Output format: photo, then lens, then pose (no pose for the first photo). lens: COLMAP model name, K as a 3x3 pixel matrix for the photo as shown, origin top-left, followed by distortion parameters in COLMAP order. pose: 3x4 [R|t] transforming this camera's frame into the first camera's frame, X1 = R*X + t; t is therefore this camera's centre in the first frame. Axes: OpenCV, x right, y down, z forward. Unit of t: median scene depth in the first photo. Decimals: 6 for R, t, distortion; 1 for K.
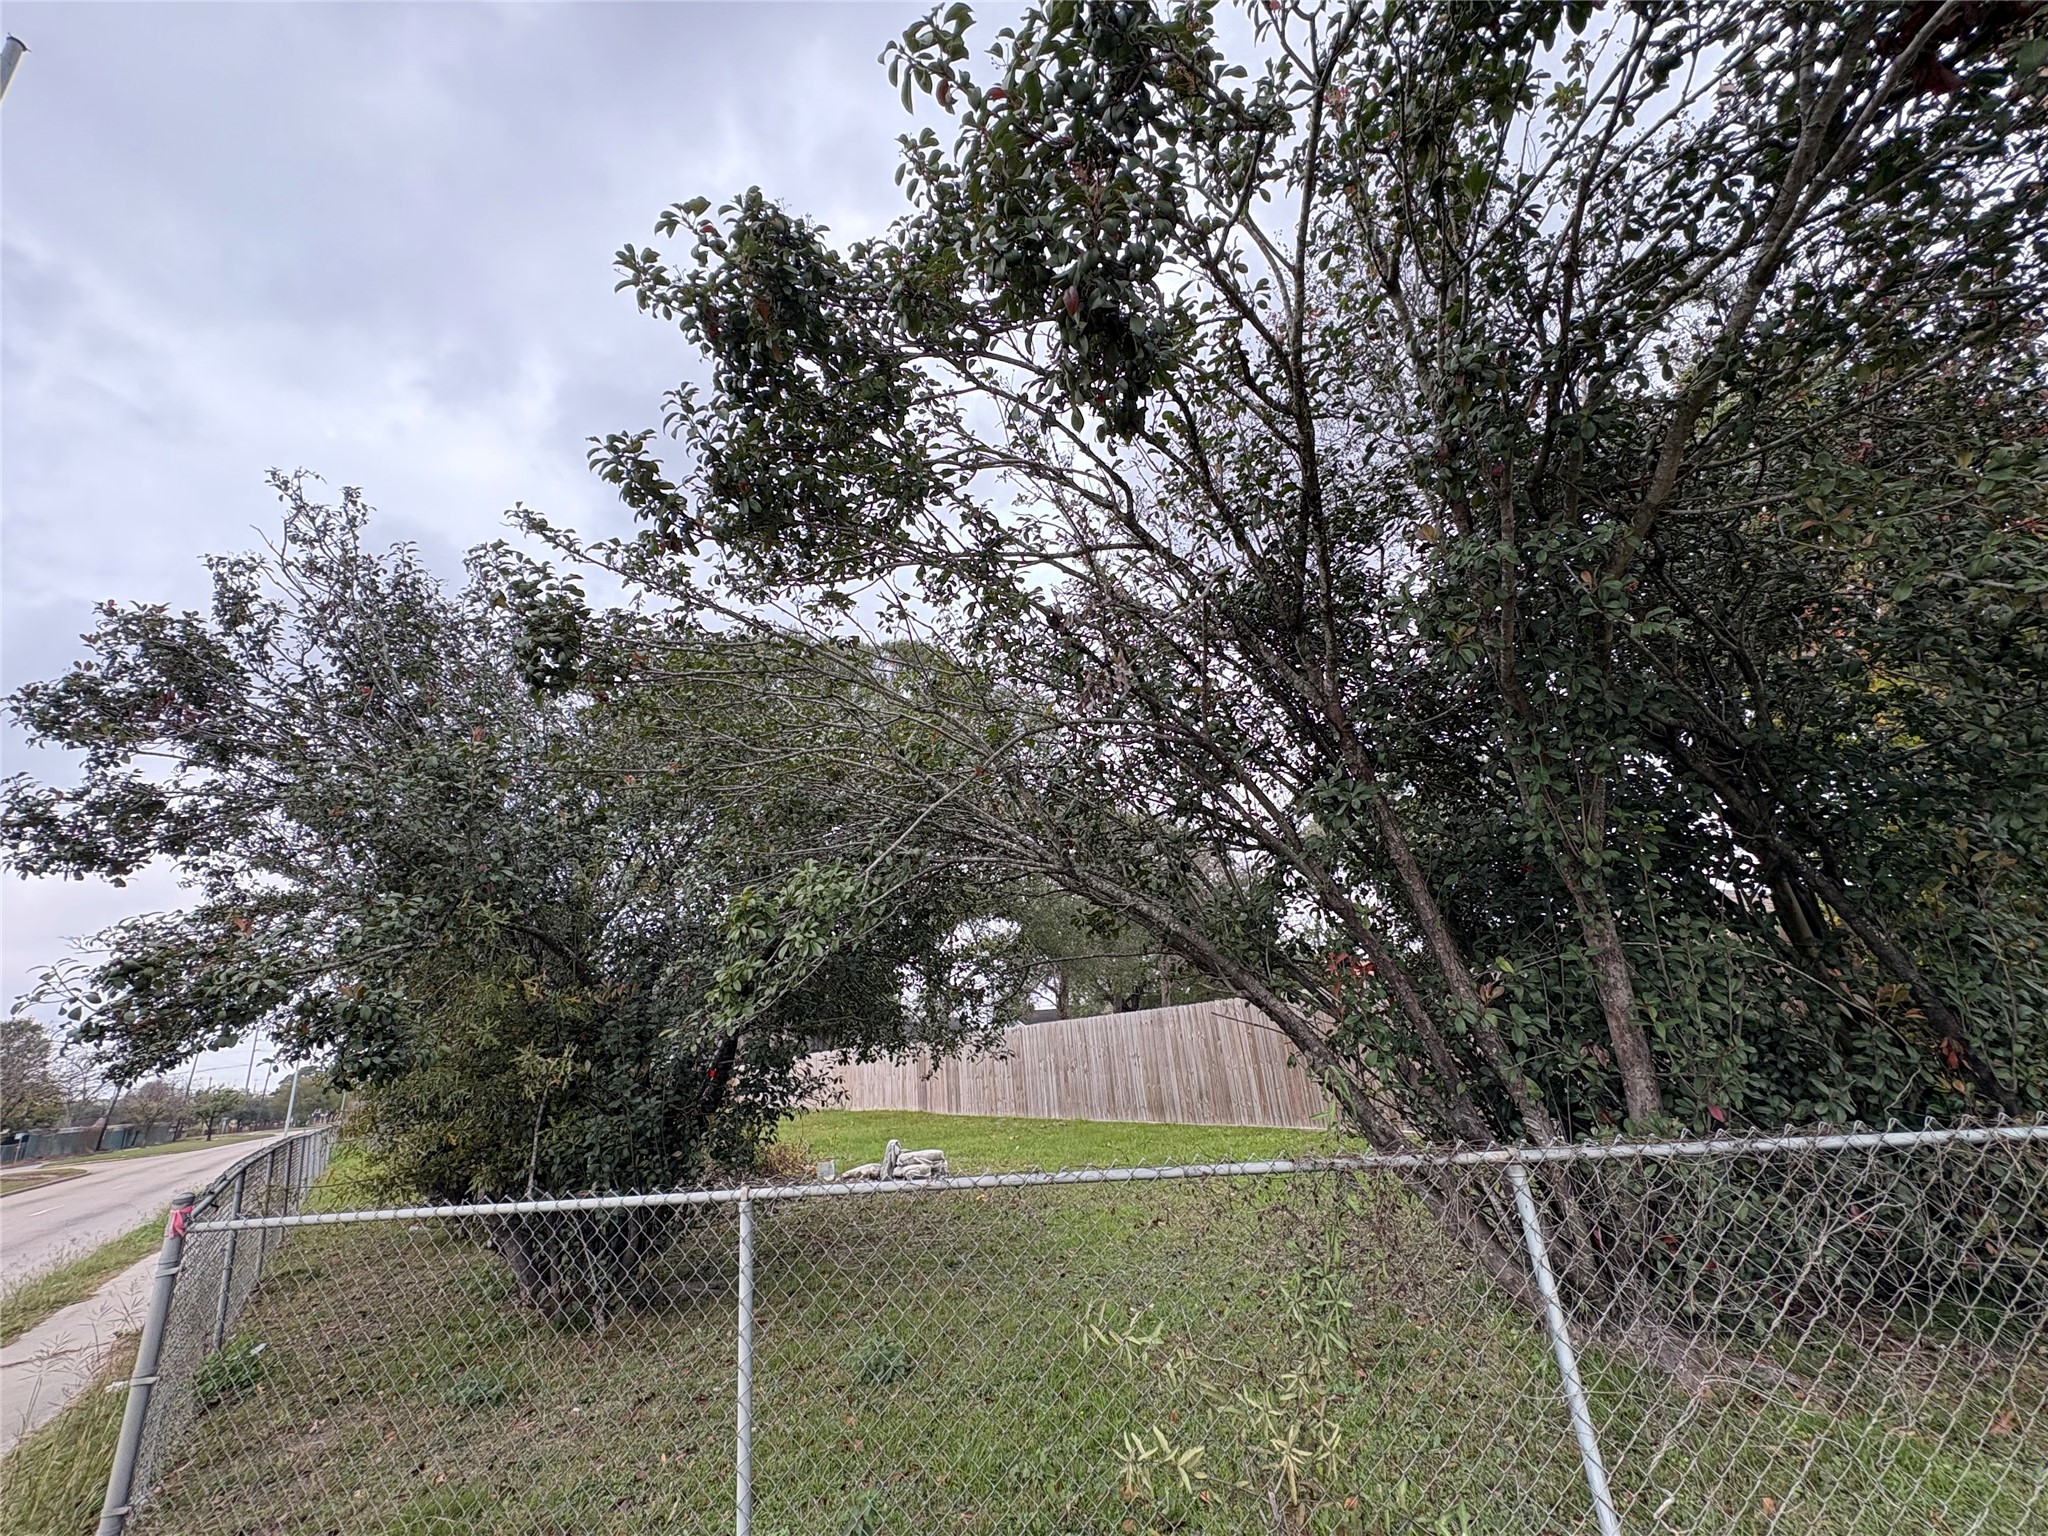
lens RADIAL K [[811.9, 0, 1024.0], [0, 811.9, 768.0], [0, 0, 1]] dist [-0.000045, -0.000064]
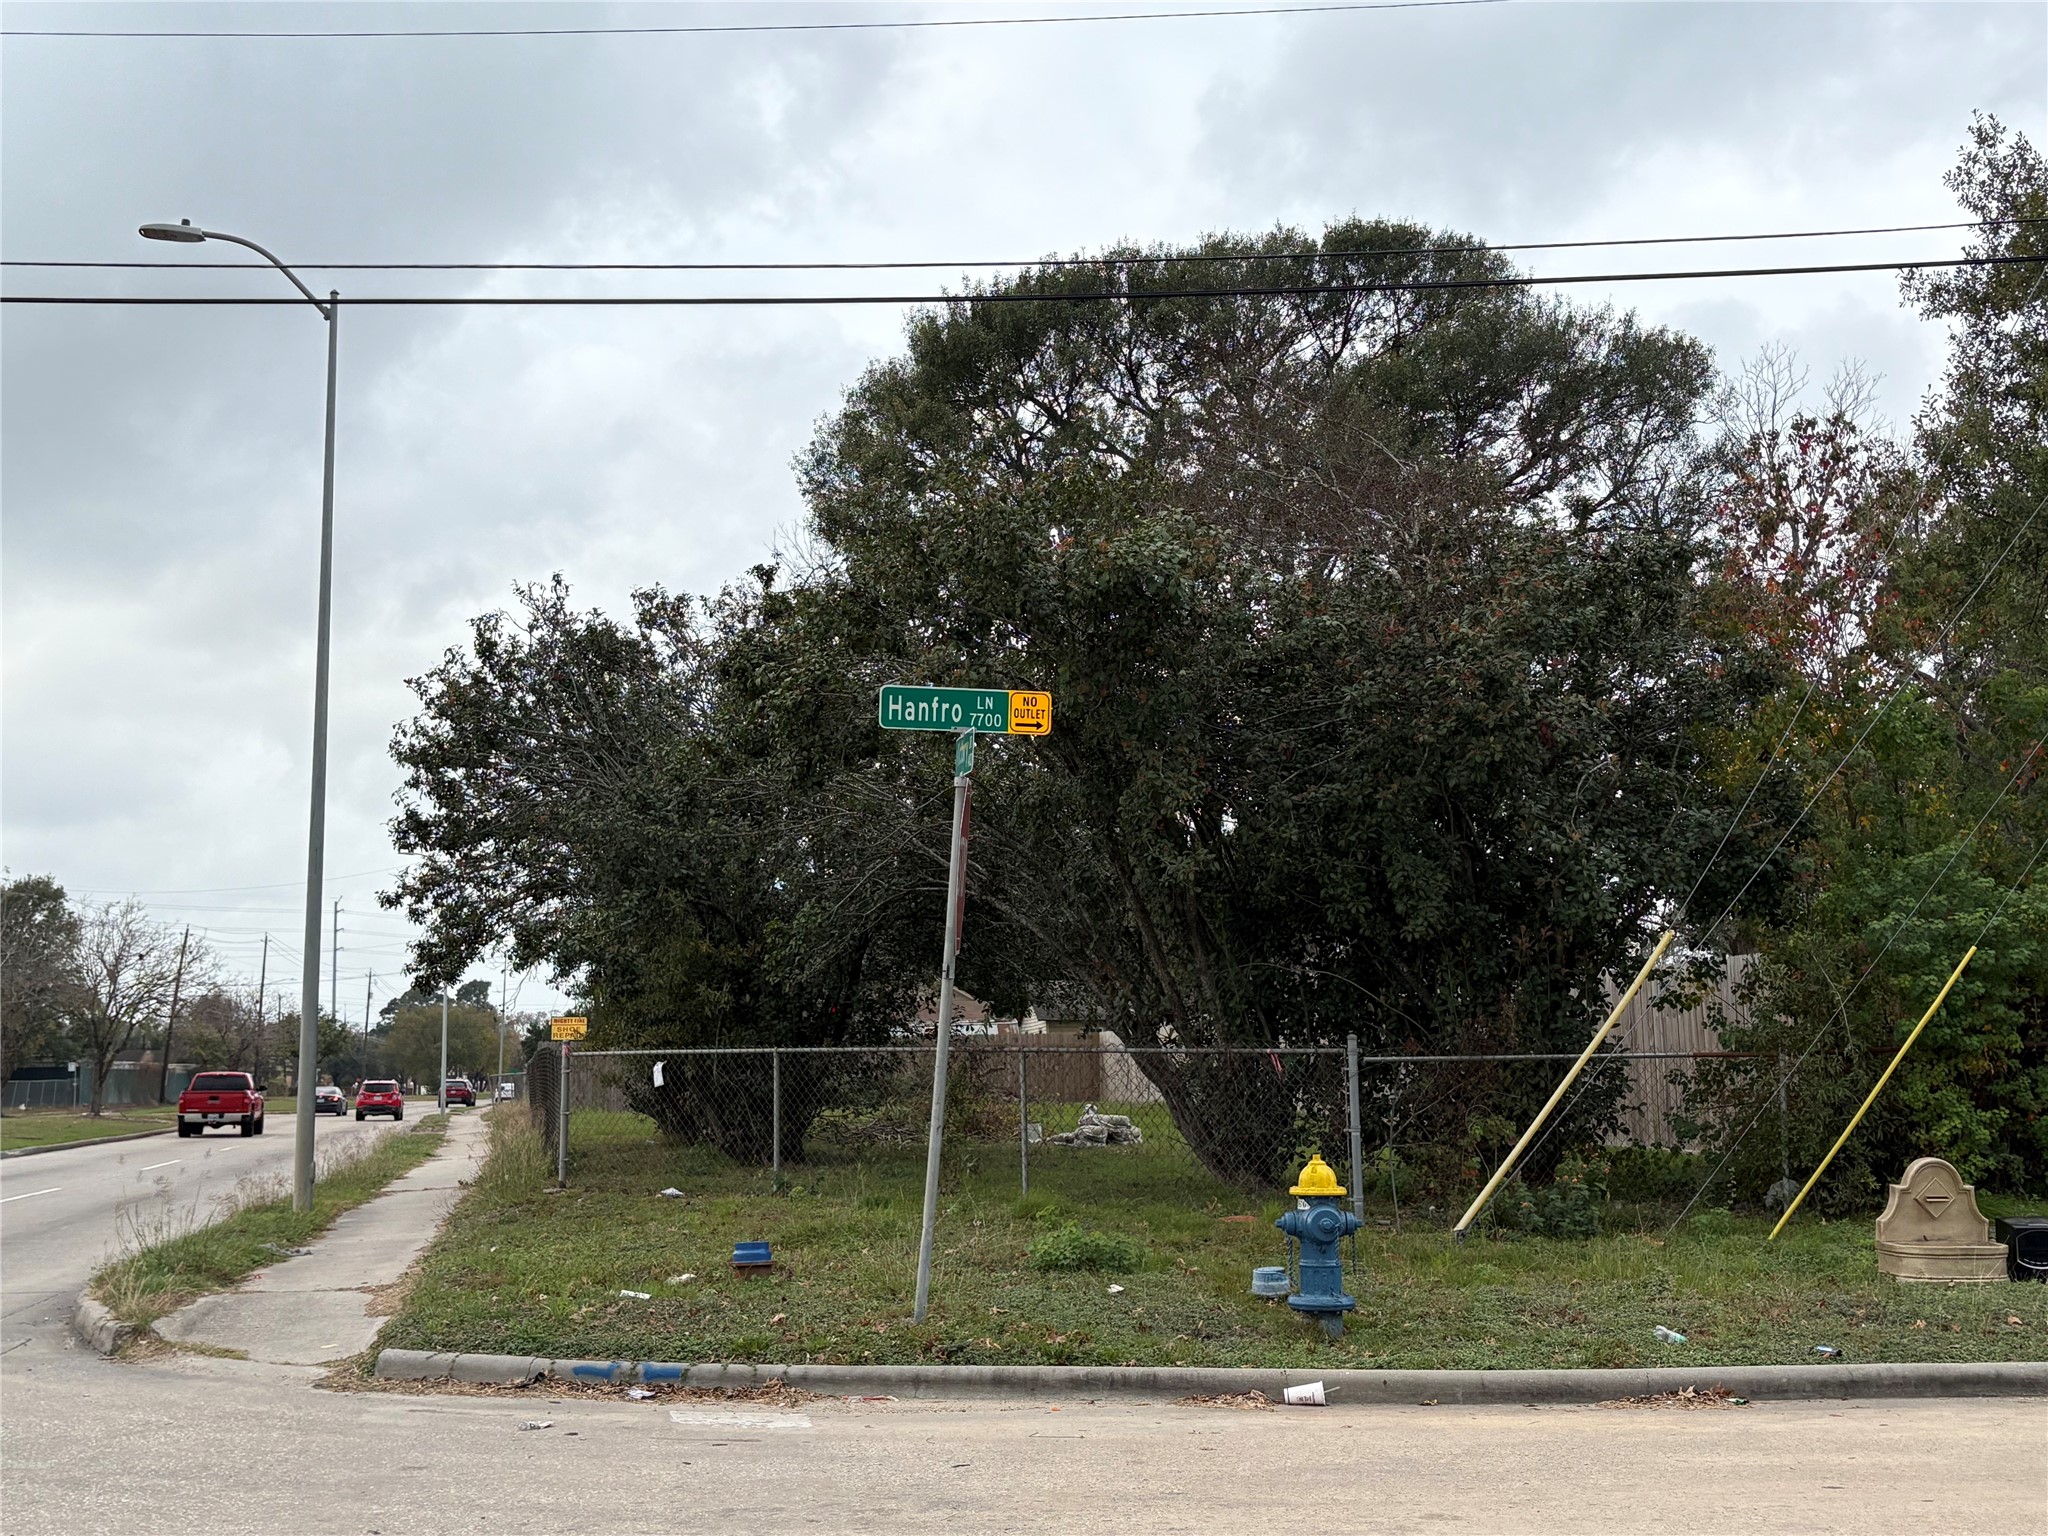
lens RADIAL K [[2216.2, 0, 1024.0], [0, 2216.2, 768.0], [0, 0, 1]] dist [0.154651, -0.467075]
pose [[0.908620, 0.020632, -0.417114, 1.406796], [0.069934, 0.977158, 0.200675, -0.714813], [0.411727, -0.211508, 0.886423, -2.000998]]
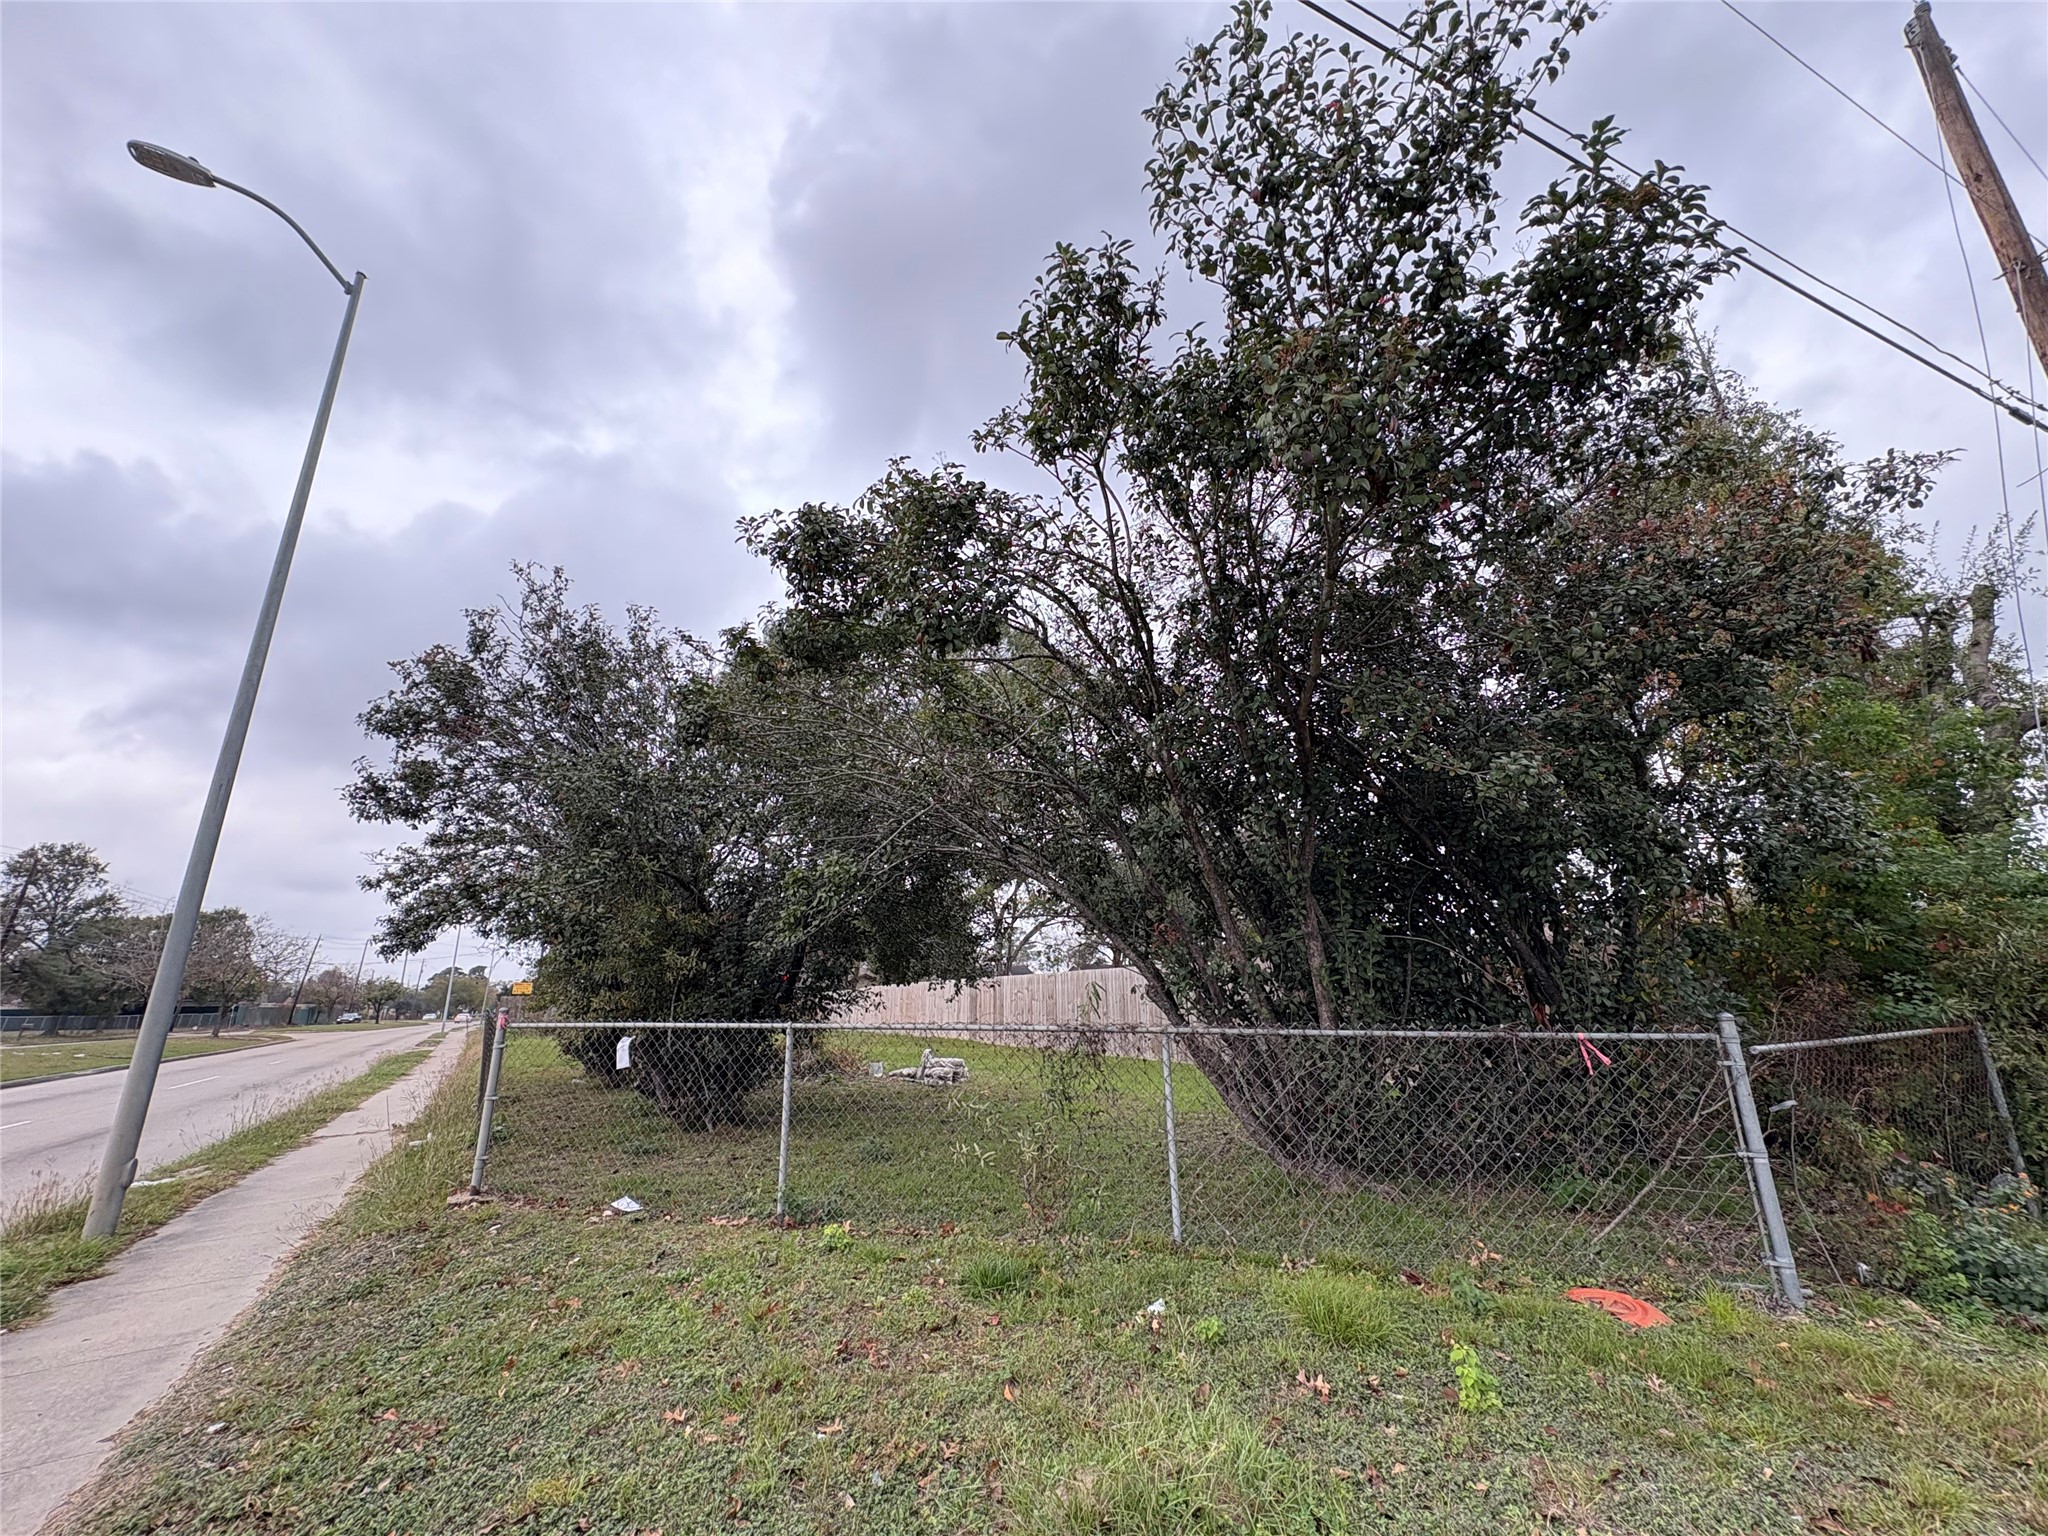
lens RADIAL K [[811.9, 0, 1024.0], [0, 811.9, 768.0], [0, 0, 1]] dist [-0.000045, -0.000064]
pose [[0.993258, 0.047838, -0.105597, 0.179658], [-0.042051, 0.997525, 0.056359, -0.099993], [0.108031, -0.051538, 0.992811, -0.384310]]
